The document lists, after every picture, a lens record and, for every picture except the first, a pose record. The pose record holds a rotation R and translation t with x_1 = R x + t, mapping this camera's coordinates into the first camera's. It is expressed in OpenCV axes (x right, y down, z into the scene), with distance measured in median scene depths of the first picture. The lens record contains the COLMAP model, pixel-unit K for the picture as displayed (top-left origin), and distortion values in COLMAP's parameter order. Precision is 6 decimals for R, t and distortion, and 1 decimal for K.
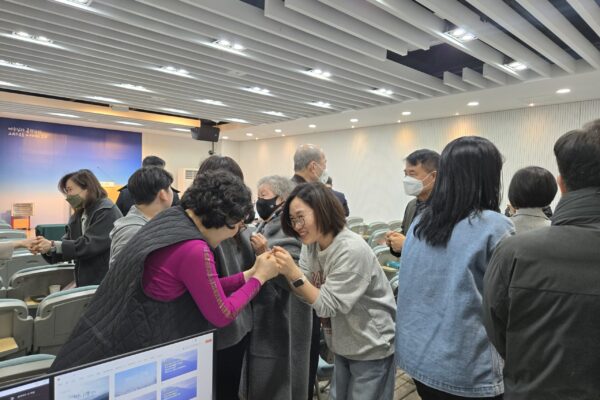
lens RADIAL K [[372.3, 0, 295.0], [0, 372.3, 200.0], [0, 0, 1]] dist [0.001292, -0.019002]
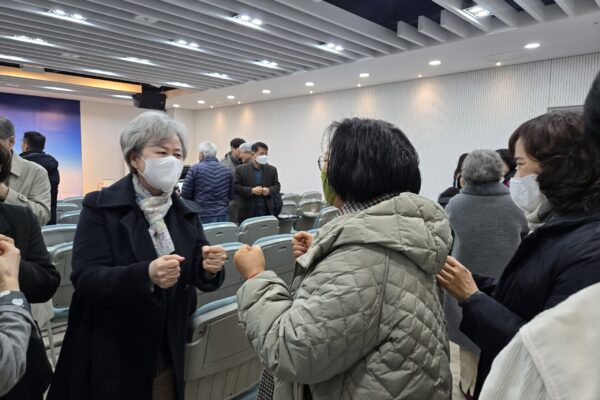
lens RADIAL K [[372.3, 0, 304.6], [0, 372.3, 201.3], [0, 0, 1]] dist [0.001292, -0.019002]
pose [[0.997484, -0.018356, 0.068480, 0.107423], [0.013179, 0.997073, 0.075305, -0.001775], [-0.069662, -0.074213, 0.994806, 0.123249]]
